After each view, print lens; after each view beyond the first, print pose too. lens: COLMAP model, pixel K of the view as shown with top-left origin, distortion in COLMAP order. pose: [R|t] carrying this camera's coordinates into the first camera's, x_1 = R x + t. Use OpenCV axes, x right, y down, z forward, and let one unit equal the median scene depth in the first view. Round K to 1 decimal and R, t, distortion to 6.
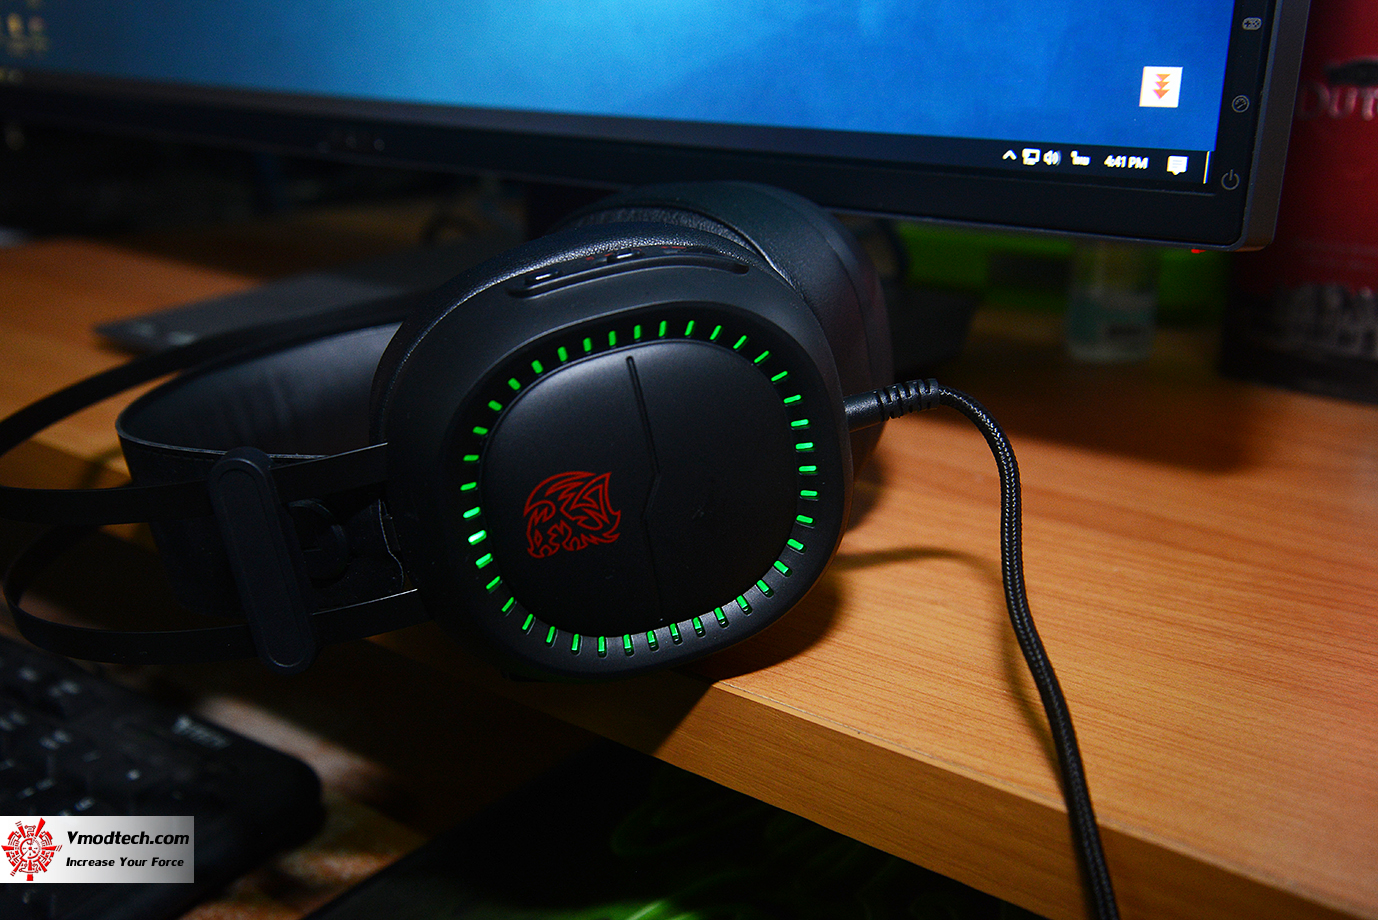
lens RADIAL K [[1452.2, 0, 689.0], [0, 1452.2, 460.0], [0, 0, 1]] dist [0.051022, 0.012597]
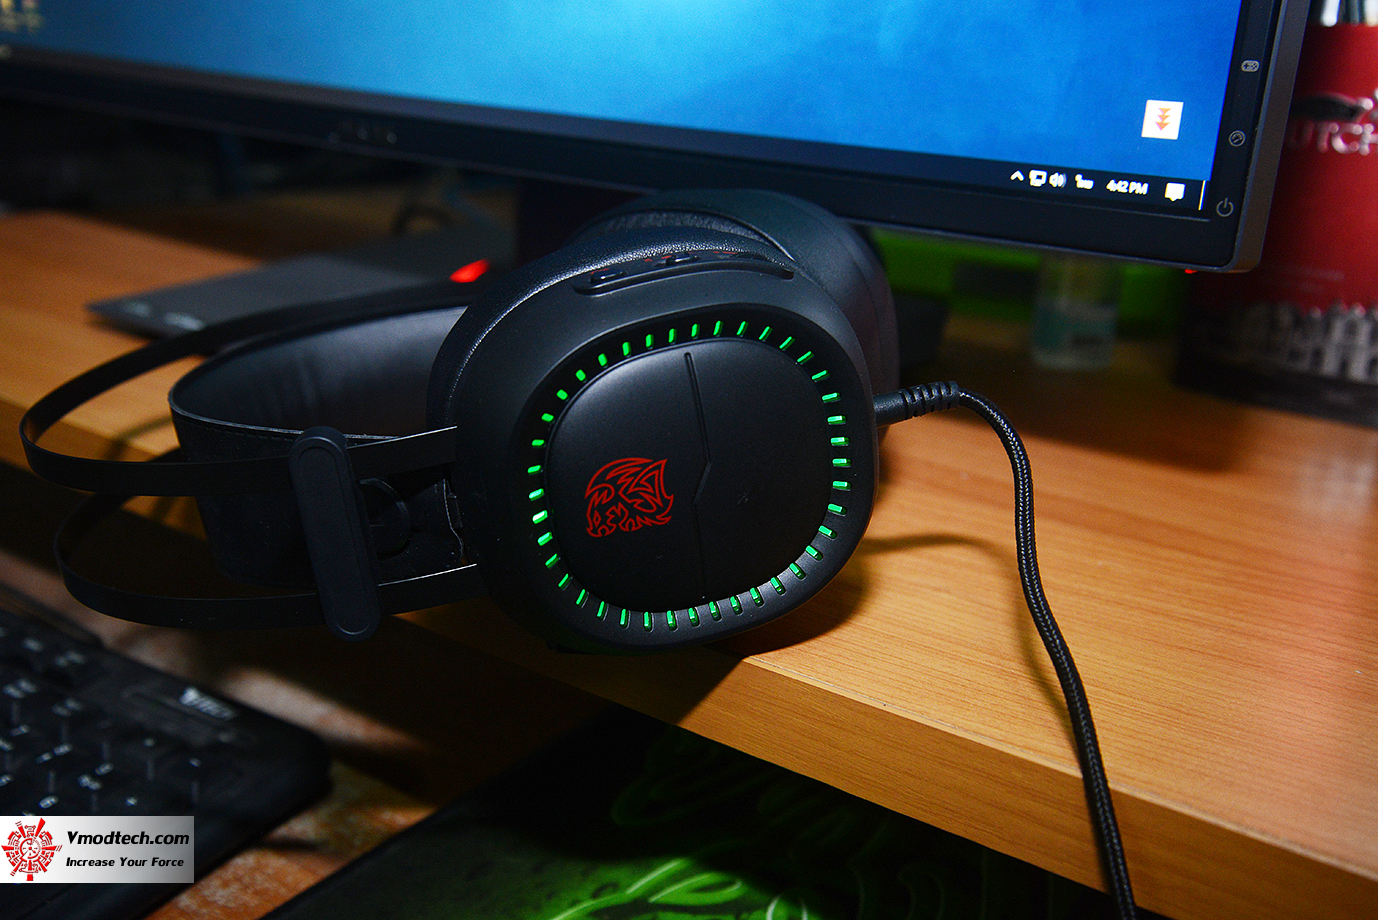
lens RADIAL K [[1465.0, 0, 689.0], [0, 1465.0, 460.0], [0, 0, 1]] dist [0.059144, 0.018274]
pose [[0.997781, 0.026349, 0.061148, -0.099478], [-0.026508, 0.999647, 0.001794, 0.006257], [-0.061079, -0.003411, 0.998127, -0.084564]]
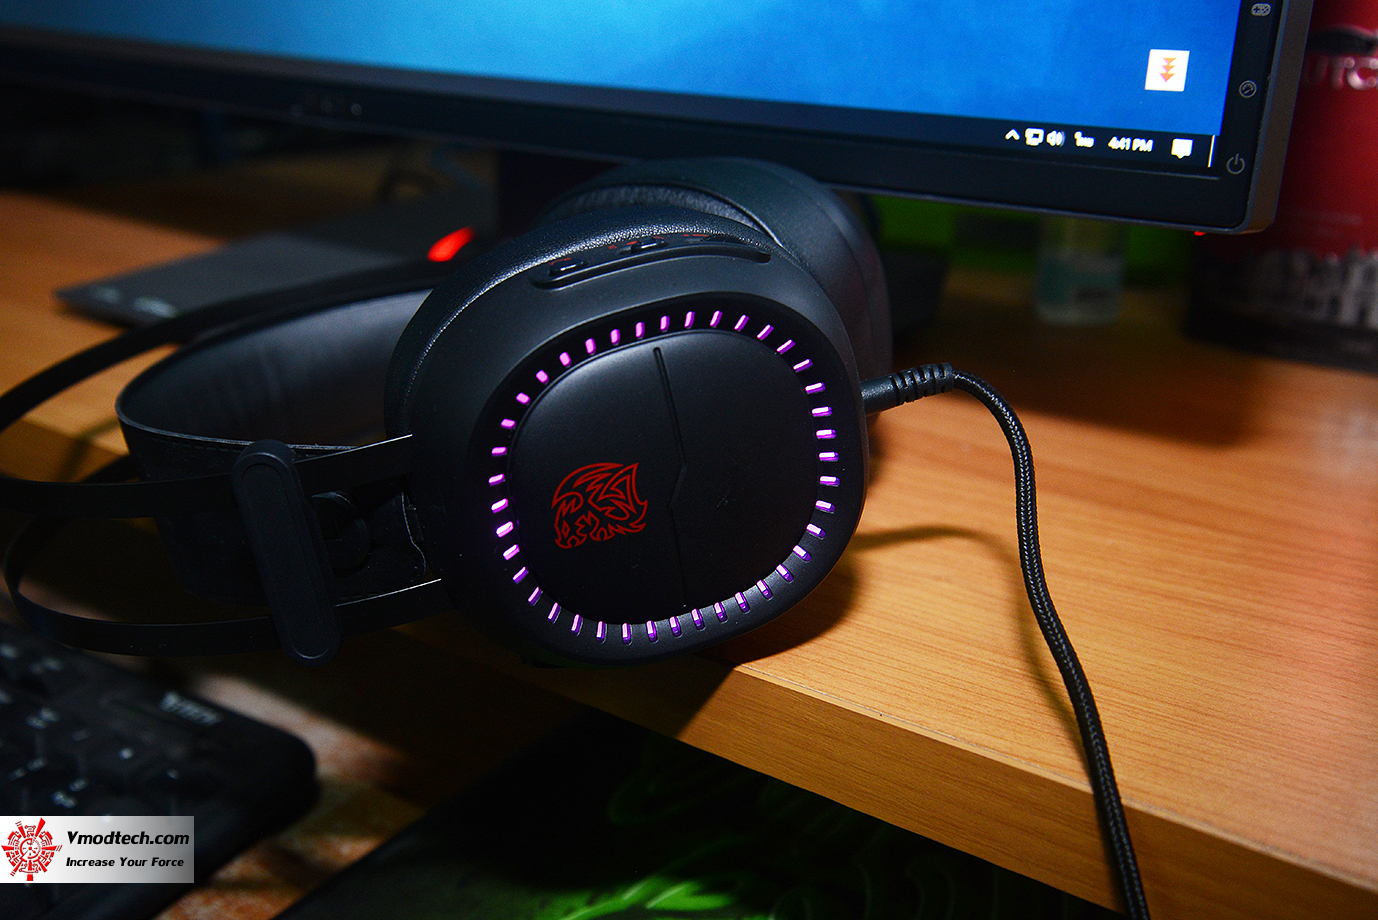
lens RADIAL K [[1452.2, 0, 689.0], [0, 1452.2, 460.0], [0, 0, 1]] dist [0.051022, 0.012597]
pose [[0.998695, -0.008099, 0.050420, -0.066522], [0.005933, 0.999059, 0.042974, -0.035097], [-0.050721, -0.042619, 0.997803, -0.002679]]
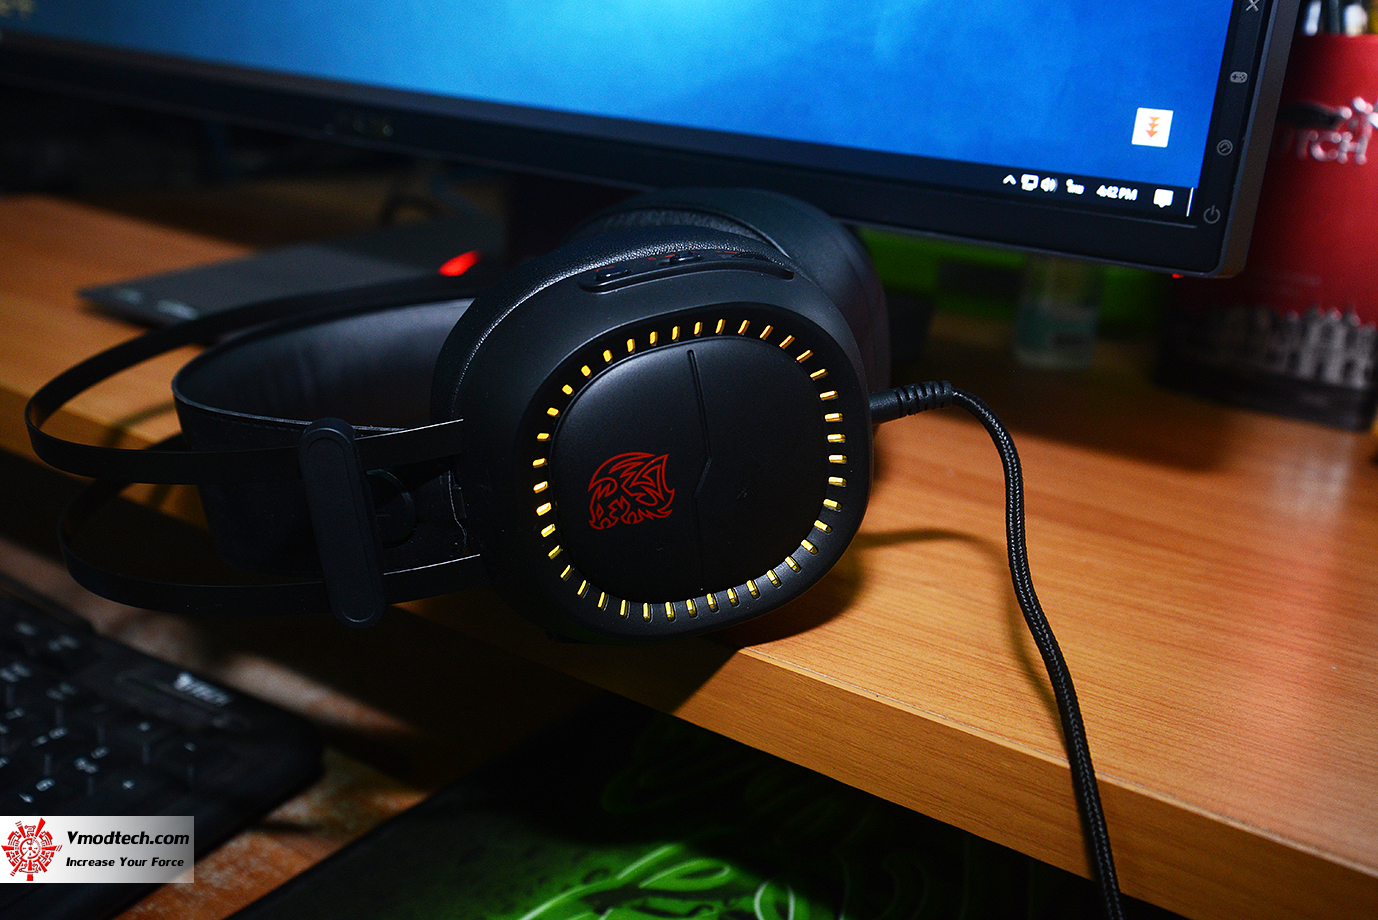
lens RADIAL K [[1465.0, 0, 689.0], [0, 1465.0, 460.0], [0, 0, 1]] dist [0.059144, 0.018274]
pose [[0.996026, 0.037903, 0.080594, -0.122582], [-0.038624, 0.999226, 0.007410, 0.003886], [-0.080251, -0.010493, 0.996719, -0.106345]]
